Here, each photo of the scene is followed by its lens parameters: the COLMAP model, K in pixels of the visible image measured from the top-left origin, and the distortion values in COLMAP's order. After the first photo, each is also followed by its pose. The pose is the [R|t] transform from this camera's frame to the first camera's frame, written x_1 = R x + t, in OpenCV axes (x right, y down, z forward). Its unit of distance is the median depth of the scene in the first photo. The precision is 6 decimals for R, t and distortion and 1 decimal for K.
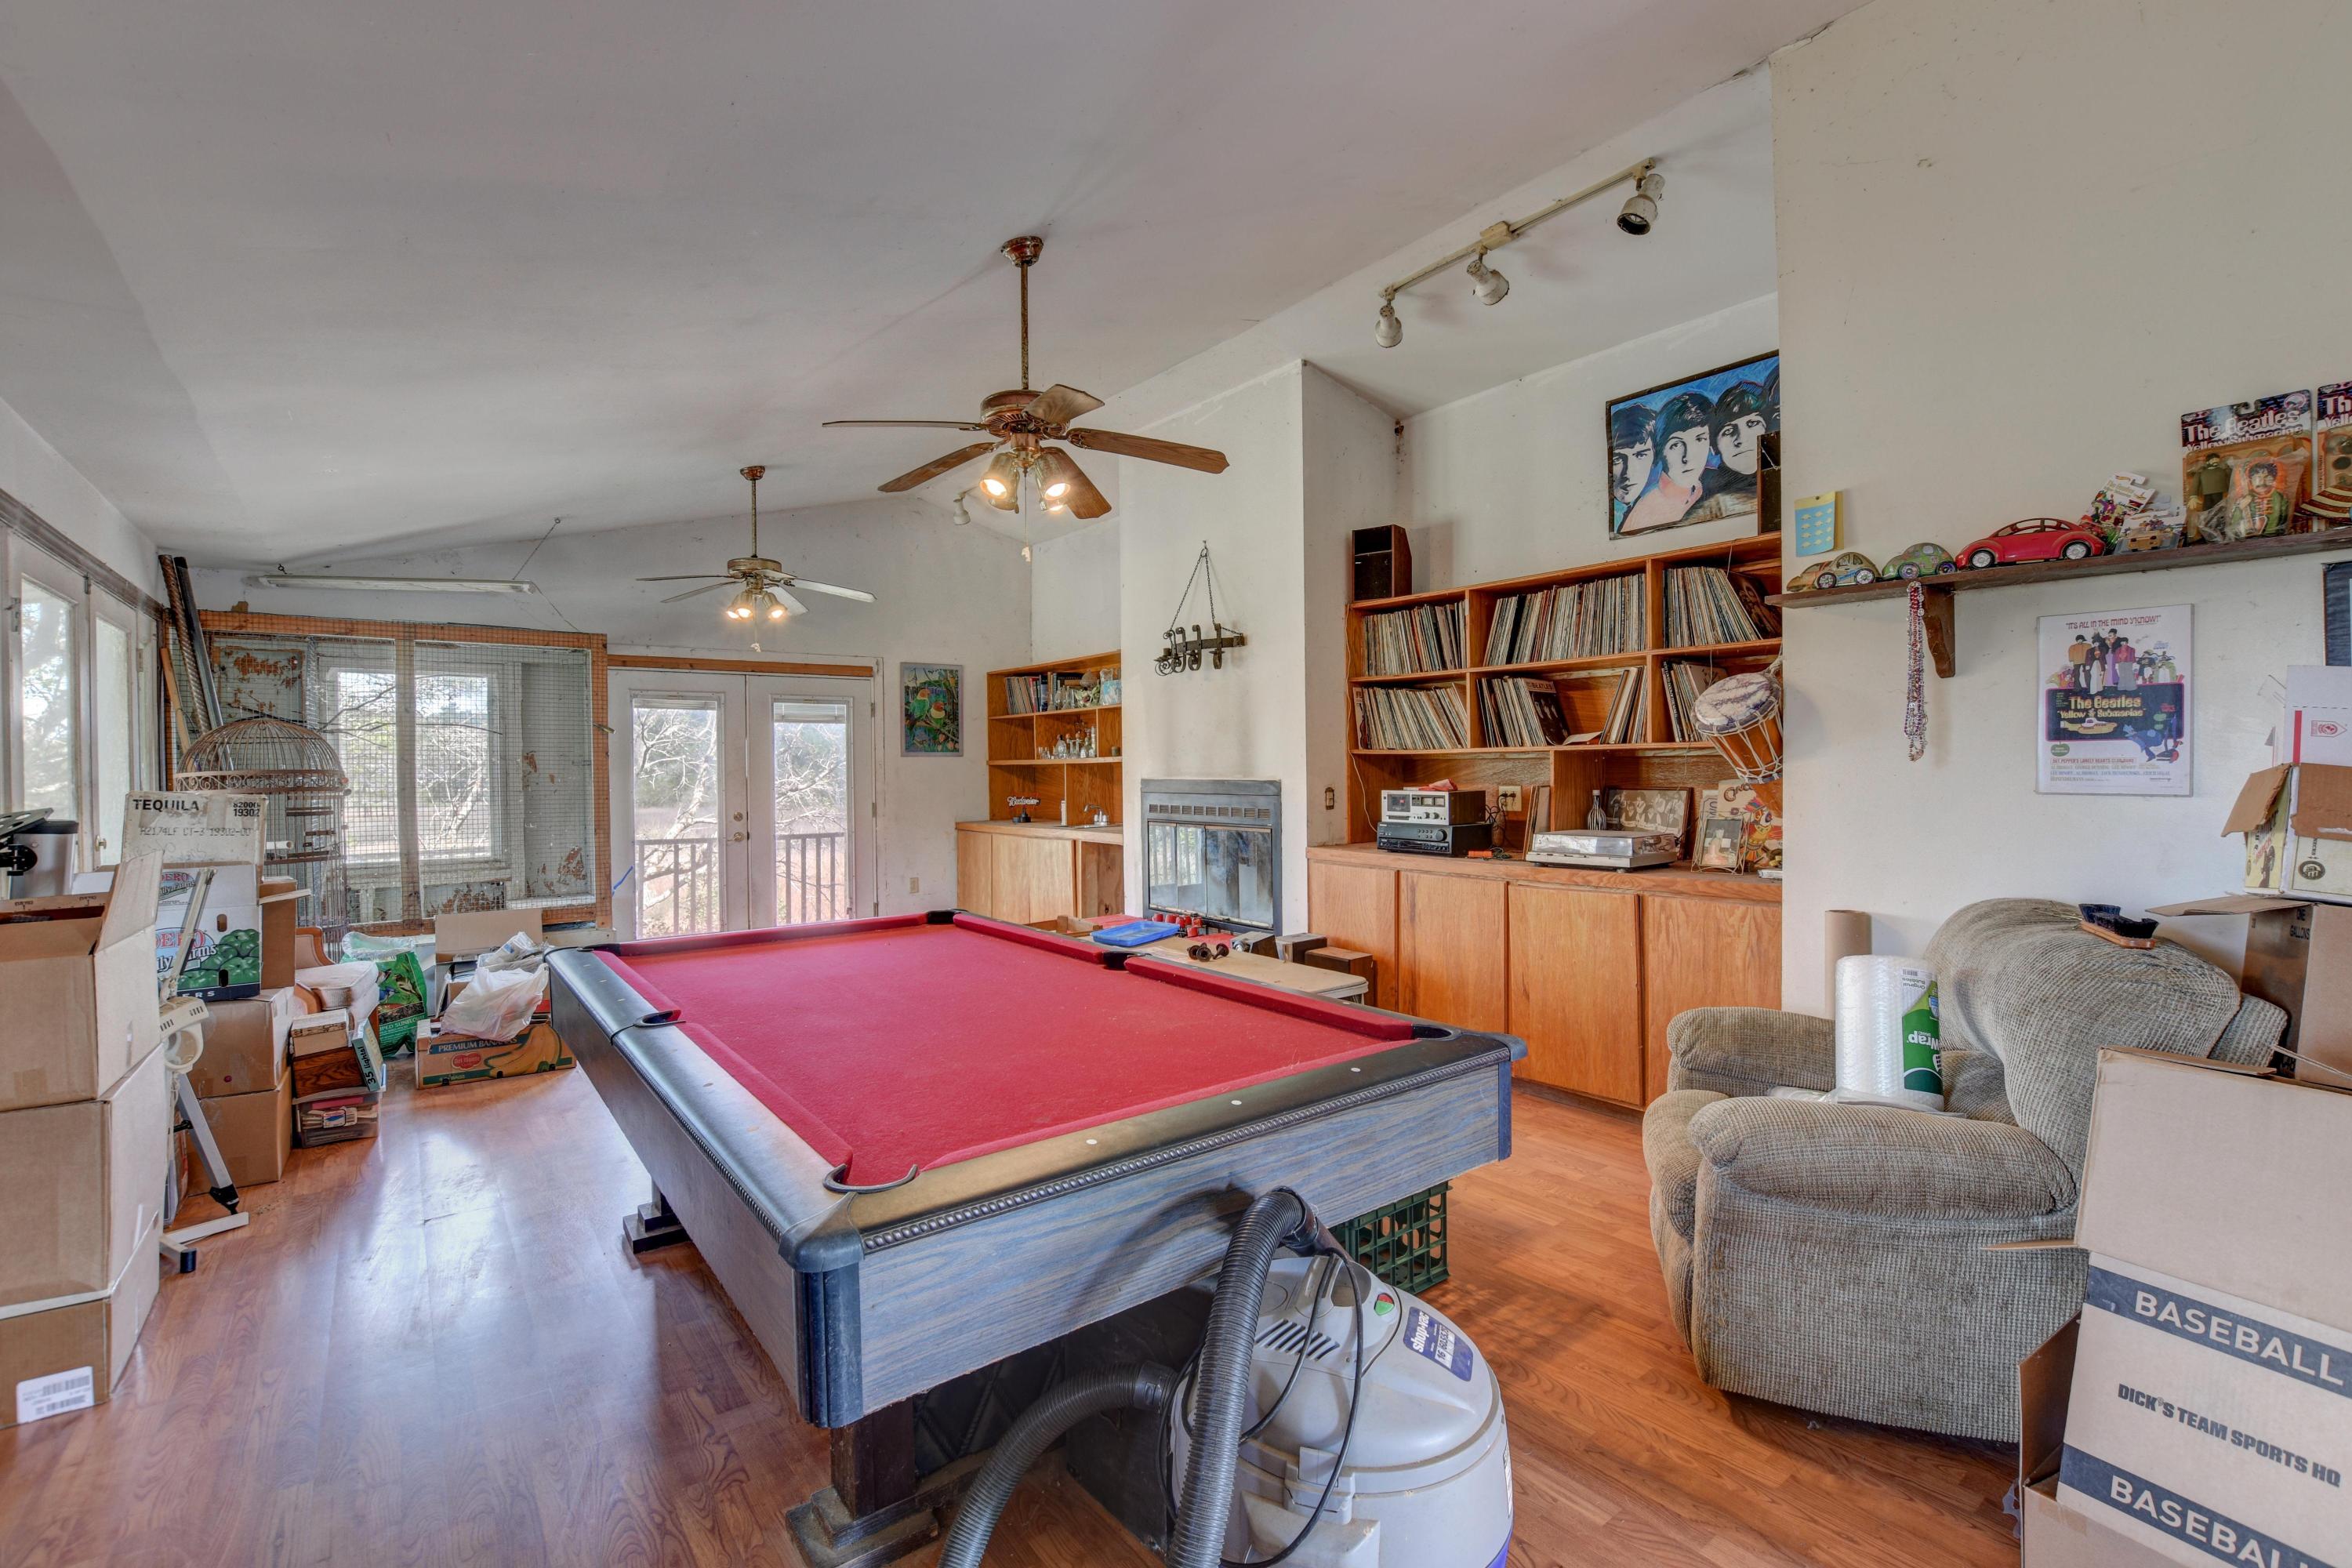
lens RADIAL K [[1038.3, 0, 1179.8], [0, 1038.3, 773.9], [0, 0, 1]] dist [-0.034154, 0.005066]
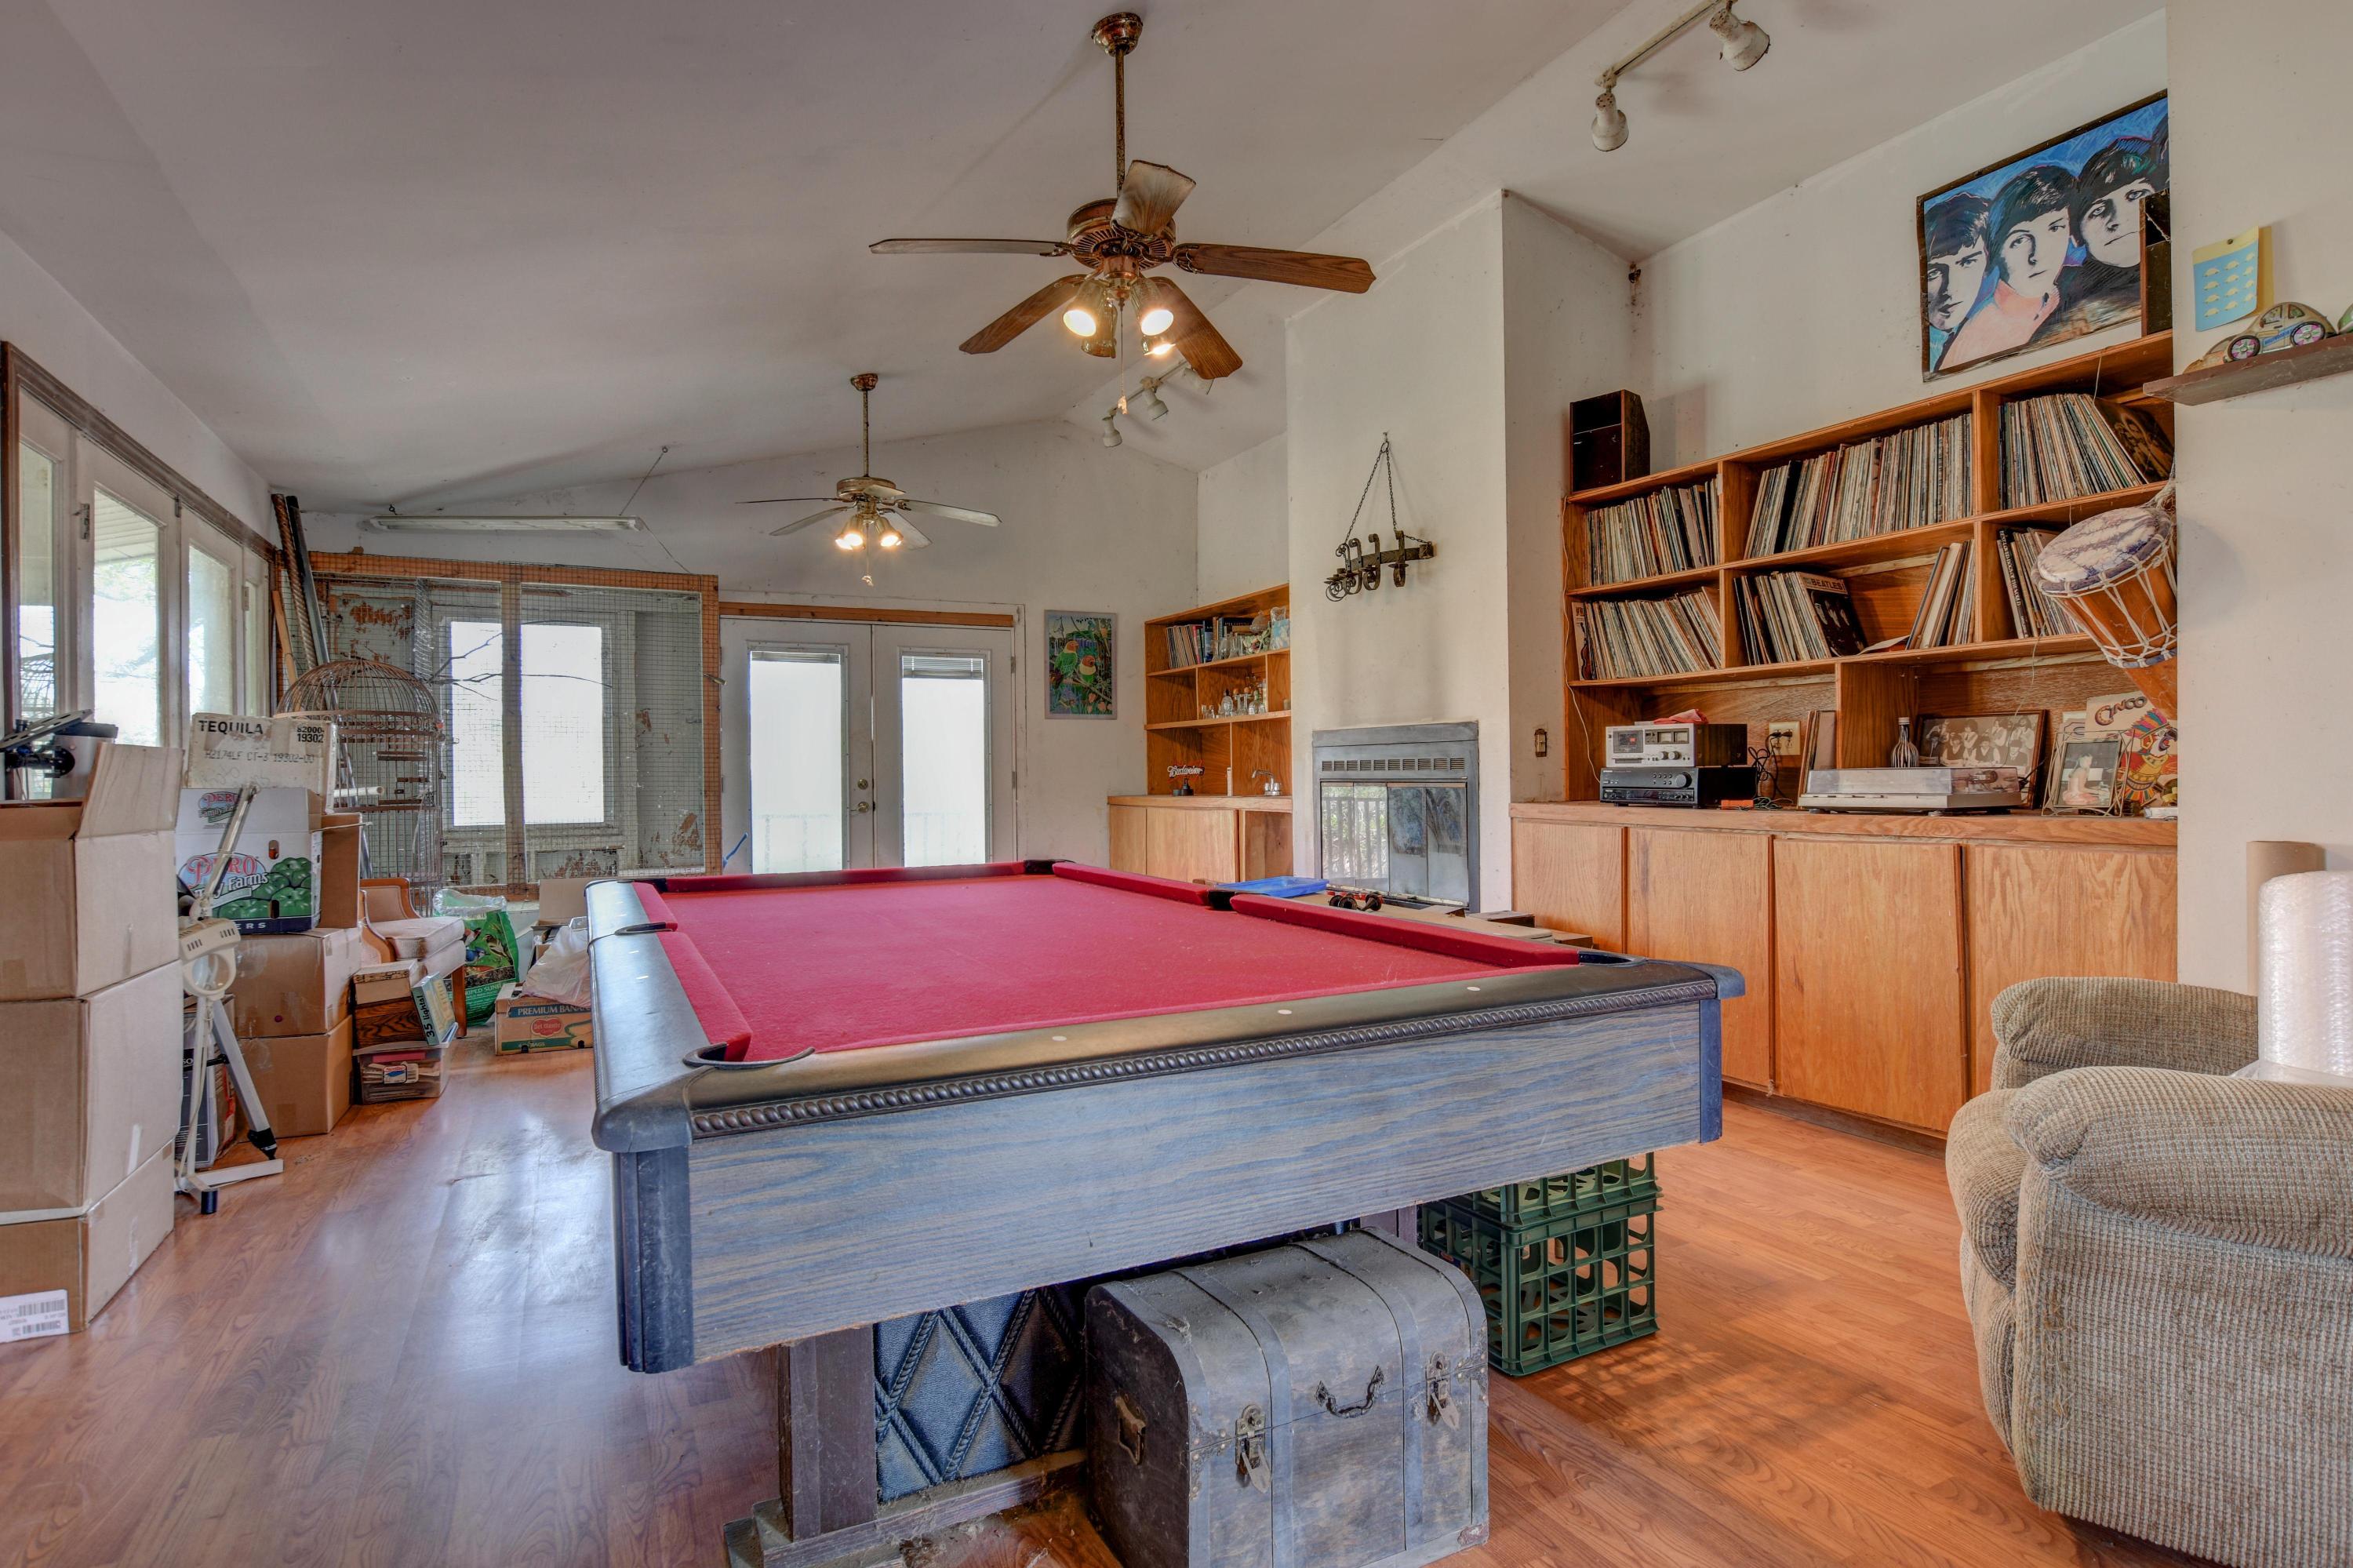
lens RADIAL K [[1195.7, 0, 1179.9], [0, 1195.7, 773.6], [0, 0, 1]] dist [-0.021336, -0.000544]
pose [[0.982086, -0.000376, -0.188433, 0.056043], [-0.000626, 0.999986, -0.005259, 0.063388], [0.188432, 0.005282, 0.982072, 0.070135]]
